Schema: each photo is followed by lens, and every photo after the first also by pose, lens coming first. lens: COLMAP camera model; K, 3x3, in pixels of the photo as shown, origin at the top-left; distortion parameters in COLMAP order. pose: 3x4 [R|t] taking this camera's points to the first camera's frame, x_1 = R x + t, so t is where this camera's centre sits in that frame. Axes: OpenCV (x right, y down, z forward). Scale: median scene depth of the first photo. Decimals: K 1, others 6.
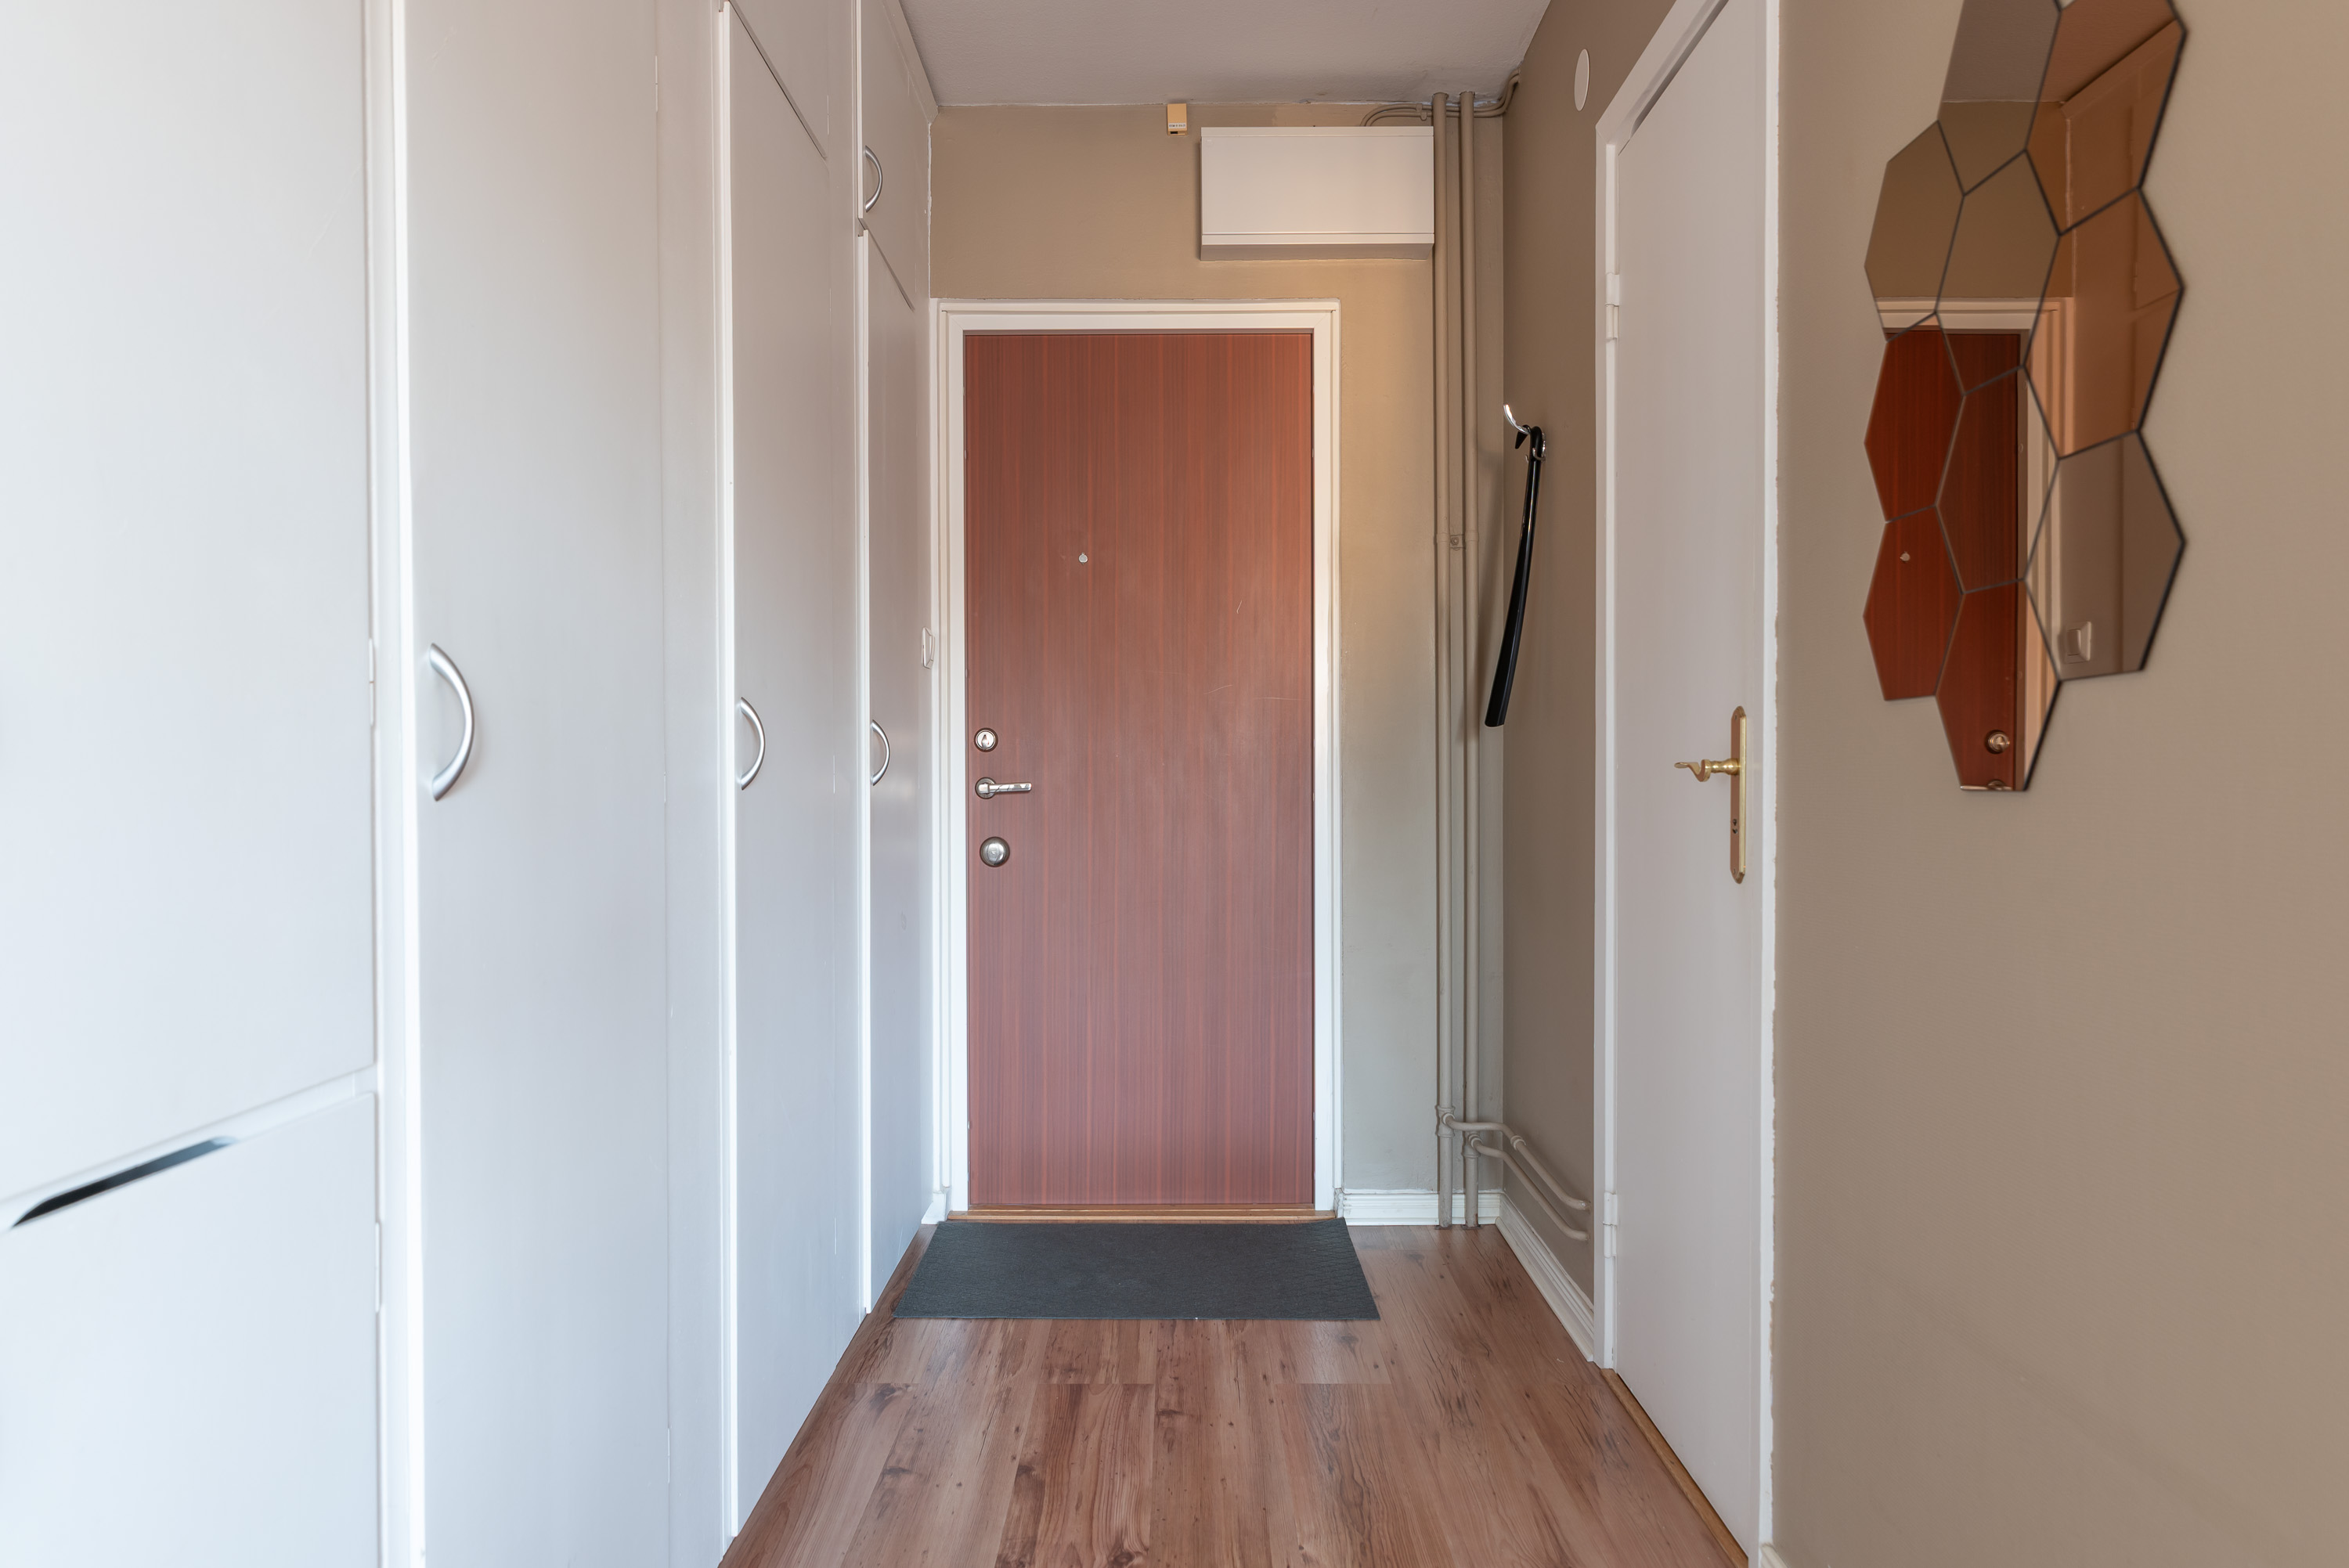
lens RADIAL K [[1558.5, 0, 1178.7], [0, 1558.5, 792.9], [0, 0, 1]] dist [0.003999, -0.005482]
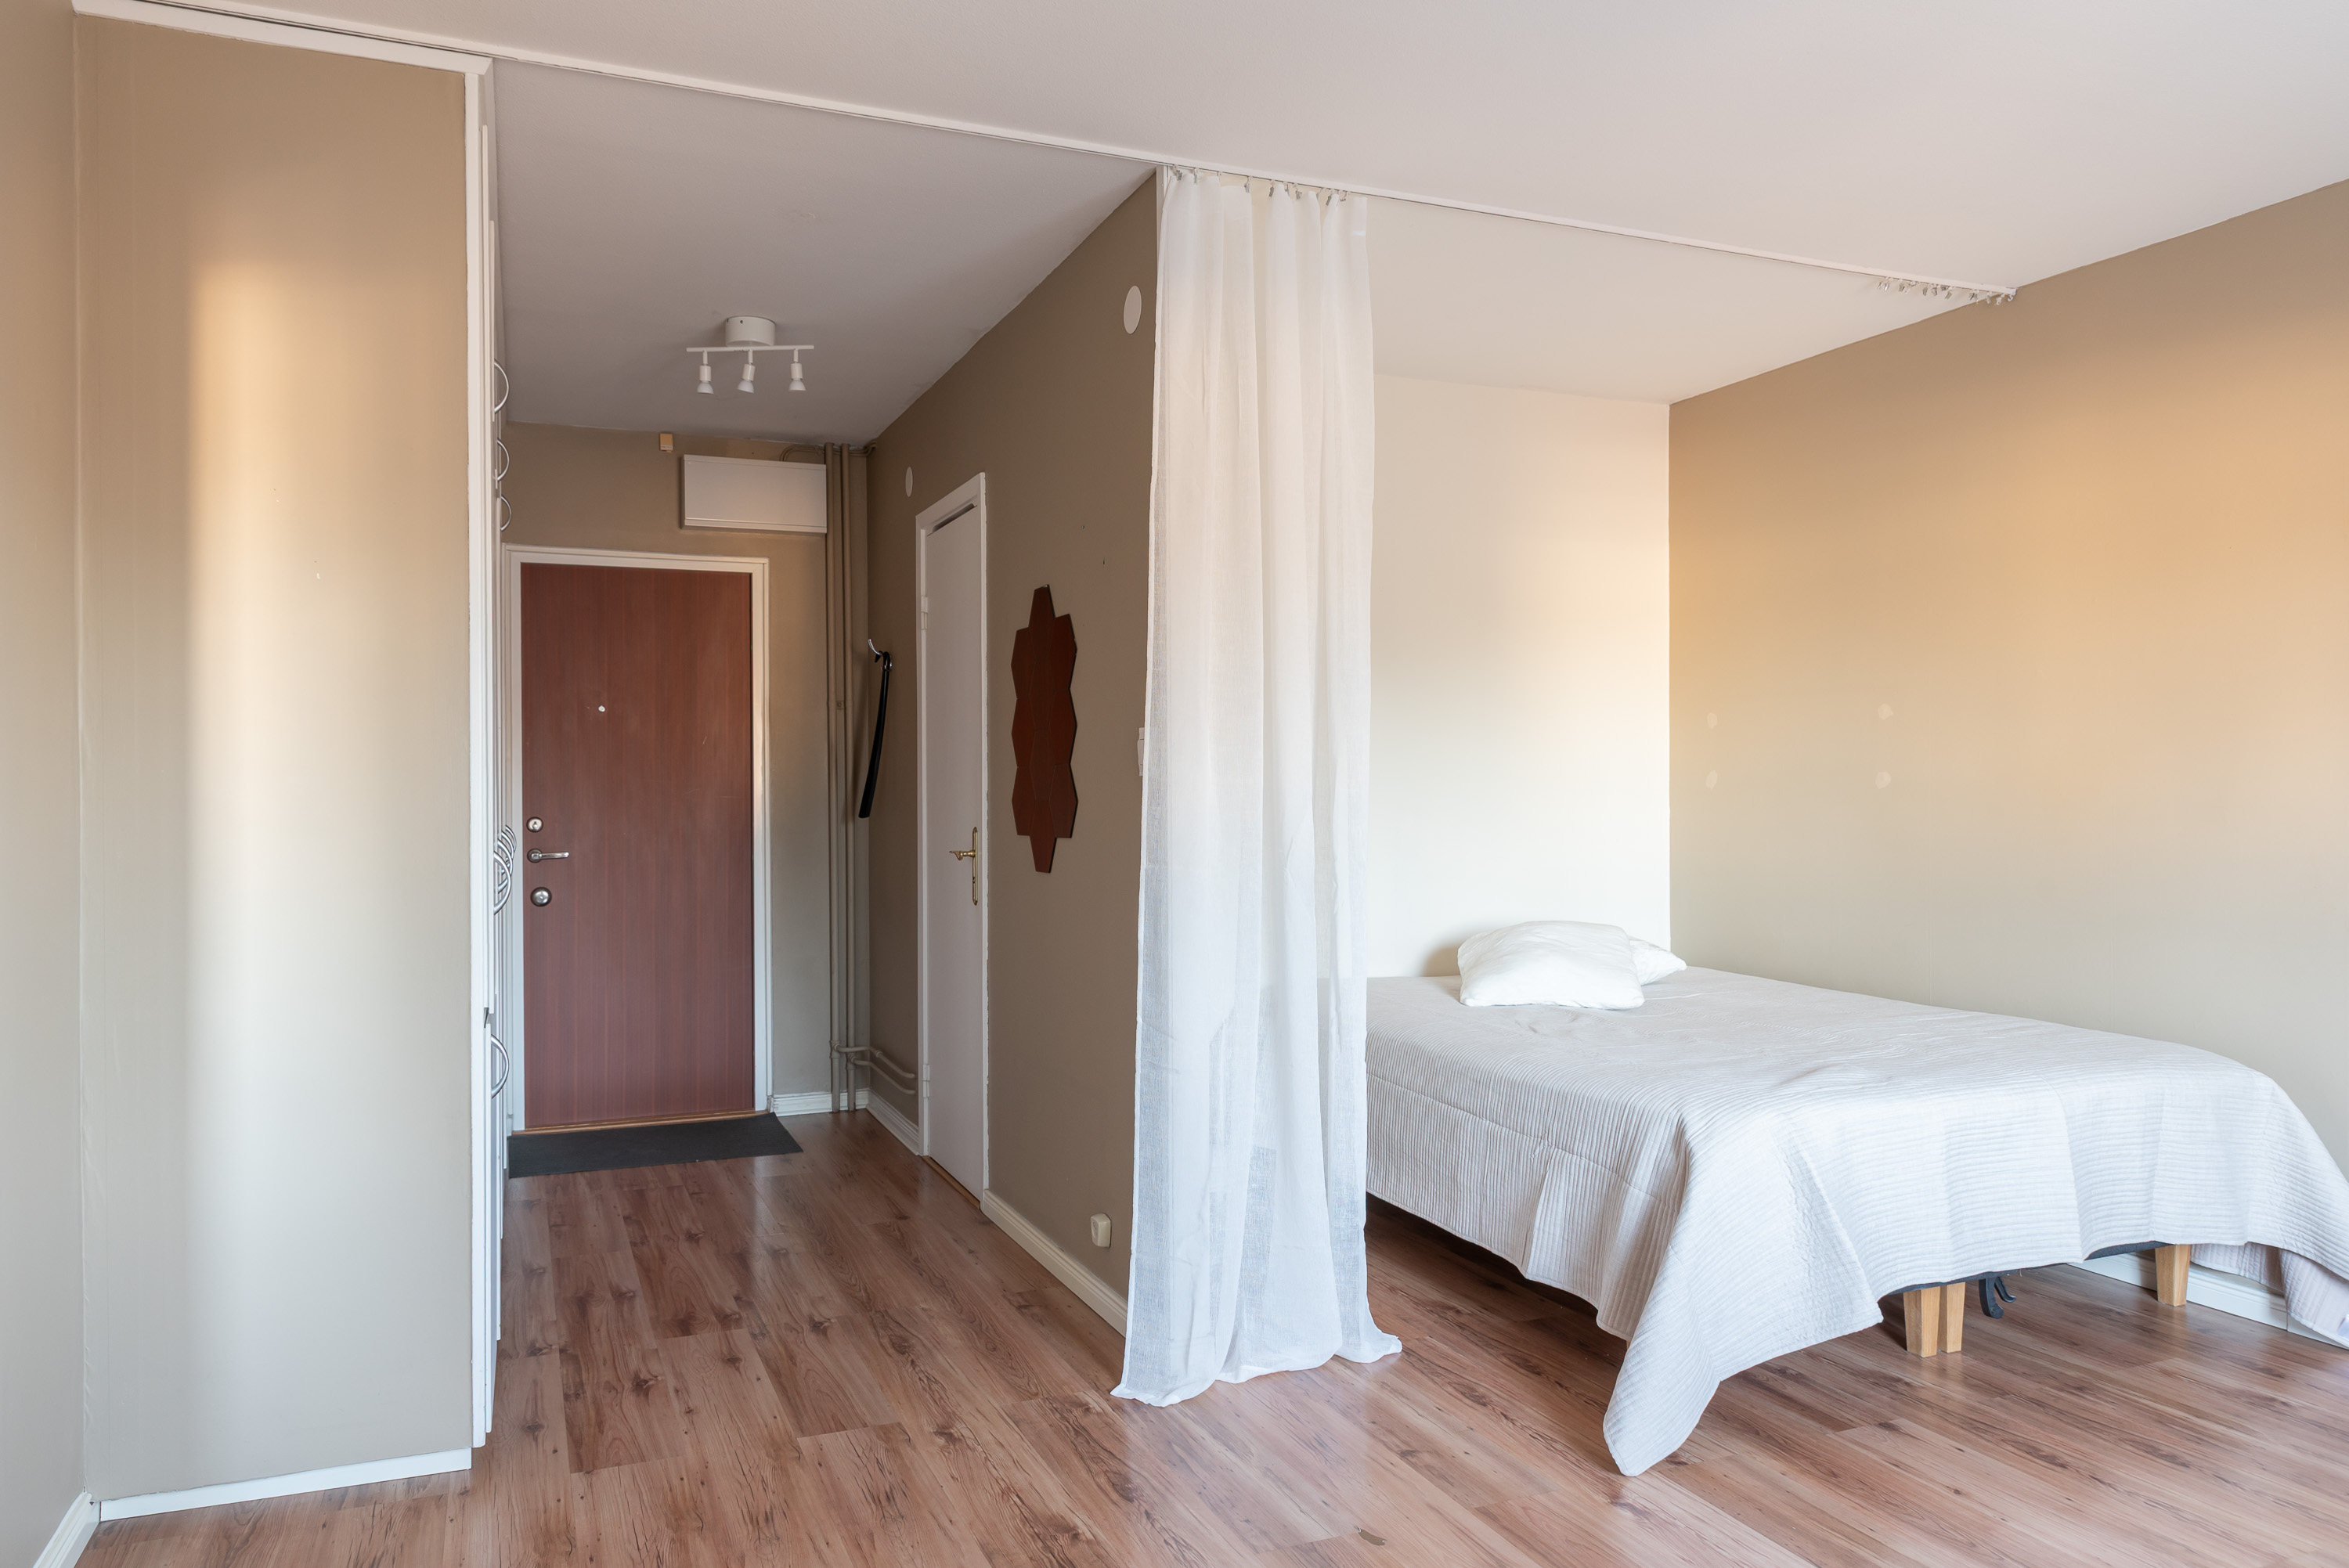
lens RADIAL K [[1558.5, 0, 1178.7], [0, 1558.5, 792.9], [0, 0, 1]] dist [0.003999, -0.005482]
pose [[0.918710, -0.002852, 0.394922, -0.160902], [0.007856, 0.999908, -0.011055, -0.047432], [-0.394854, 0.013259, 0.918648, -0.733662]]
